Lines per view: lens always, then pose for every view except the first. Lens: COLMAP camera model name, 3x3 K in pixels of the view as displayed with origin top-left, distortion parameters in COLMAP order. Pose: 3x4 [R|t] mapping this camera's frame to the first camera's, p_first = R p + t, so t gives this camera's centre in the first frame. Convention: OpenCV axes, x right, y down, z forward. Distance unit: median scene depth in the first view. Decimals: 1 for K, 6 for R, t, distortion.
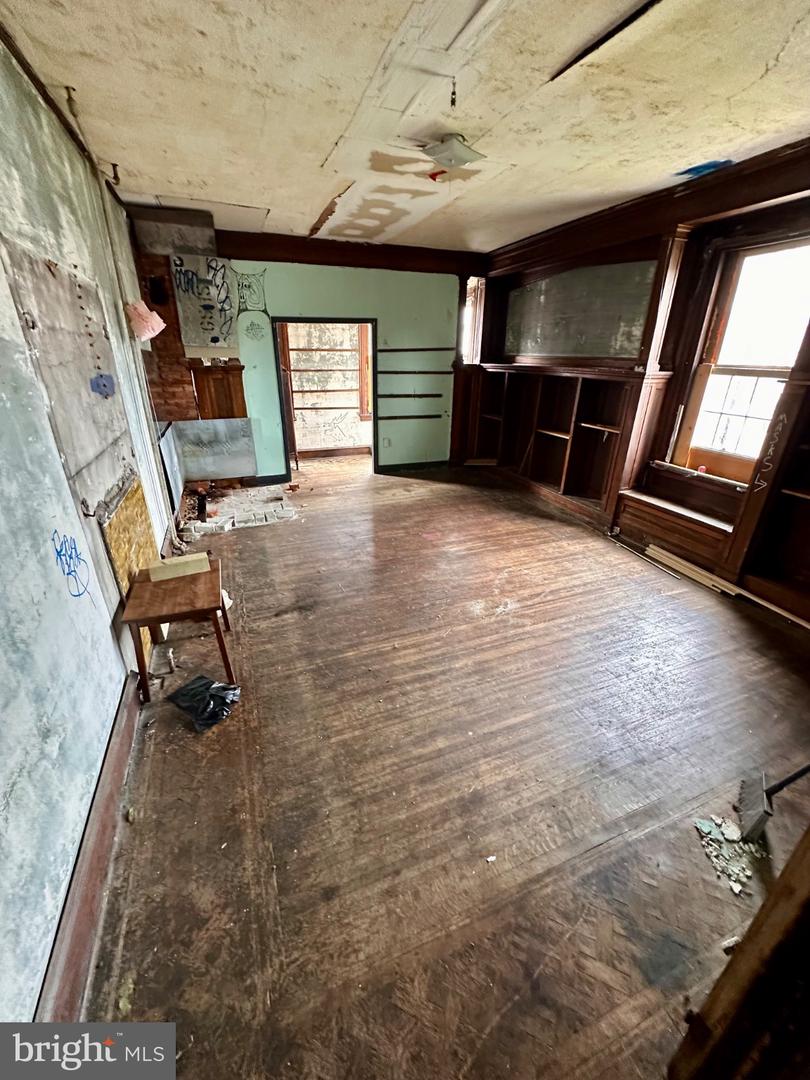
lens RADIAL K [[430.2, 0, 406.5], [0, 430.2, 539.0], [0, 0, 1]] dist [-0.003354, -0.000041]
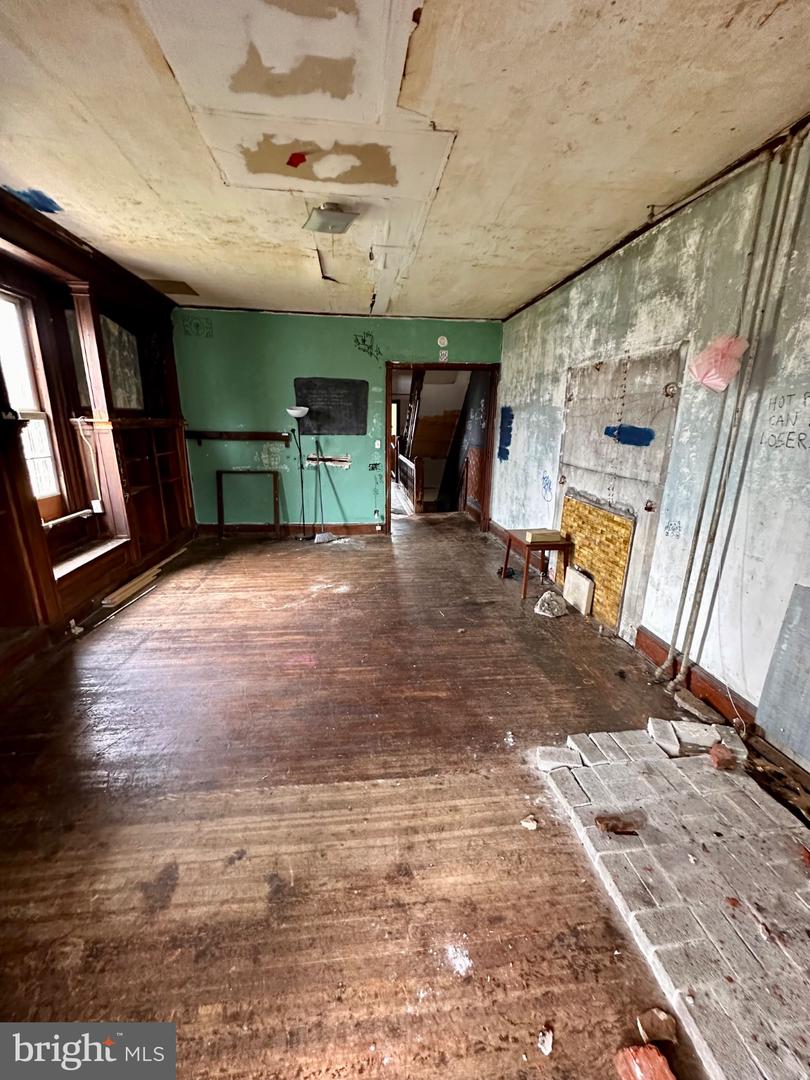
lens RADIAL K [[430.2, 0, 406.1], [0, 430.2, 540.5], [0, 0, 1]] dist [-0.003354, -0.000041]
pose [[-0.965321, -0.093757, 0.243648, -0.340070], [0.082390, 0.776180, 0.625105, -0.783399], [-0.247723, 0.623502, -0.741538, 1.872009]]
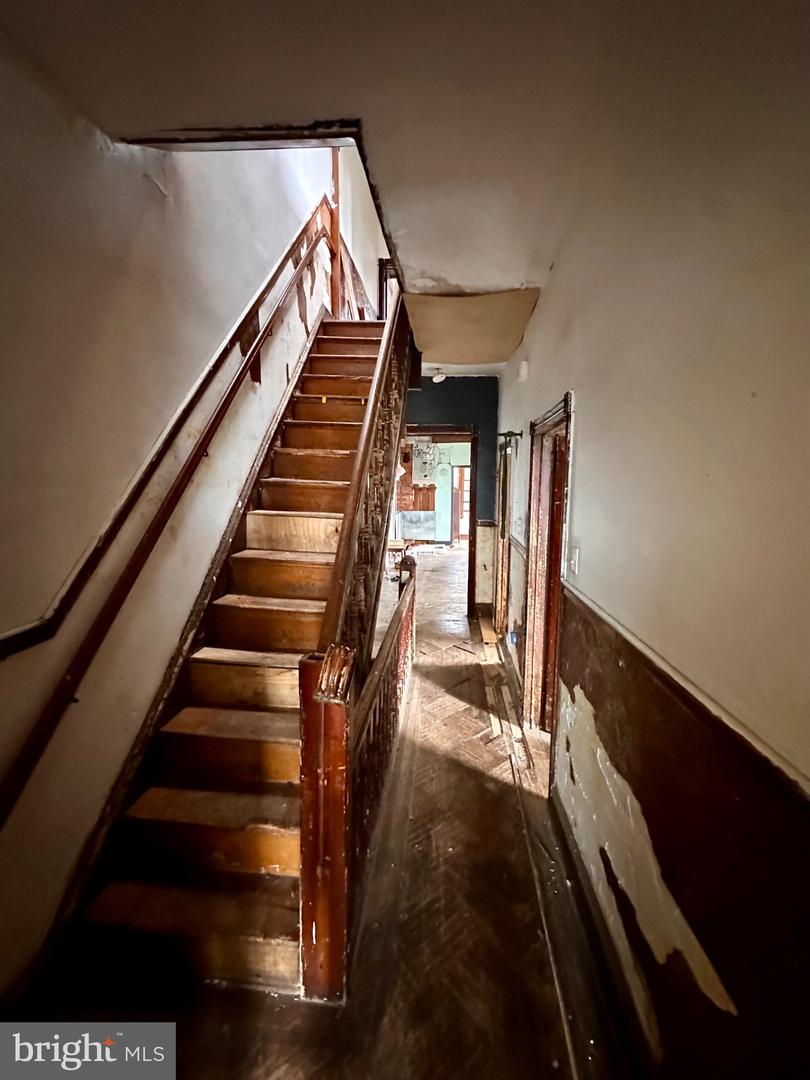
lens RADIAL K [[430.2, 0, 405.0], [0, 430.2, 537.3], [0, 0, 1]] dist [-0.003354, -0.000041]
pose [[0.886887, 0.048915, -0.459389, 0.463494], [-0.179554, 0.952699, -0.245202, 0.374959], [0.425666, 0.299952, 0.853720, -0.790302]]
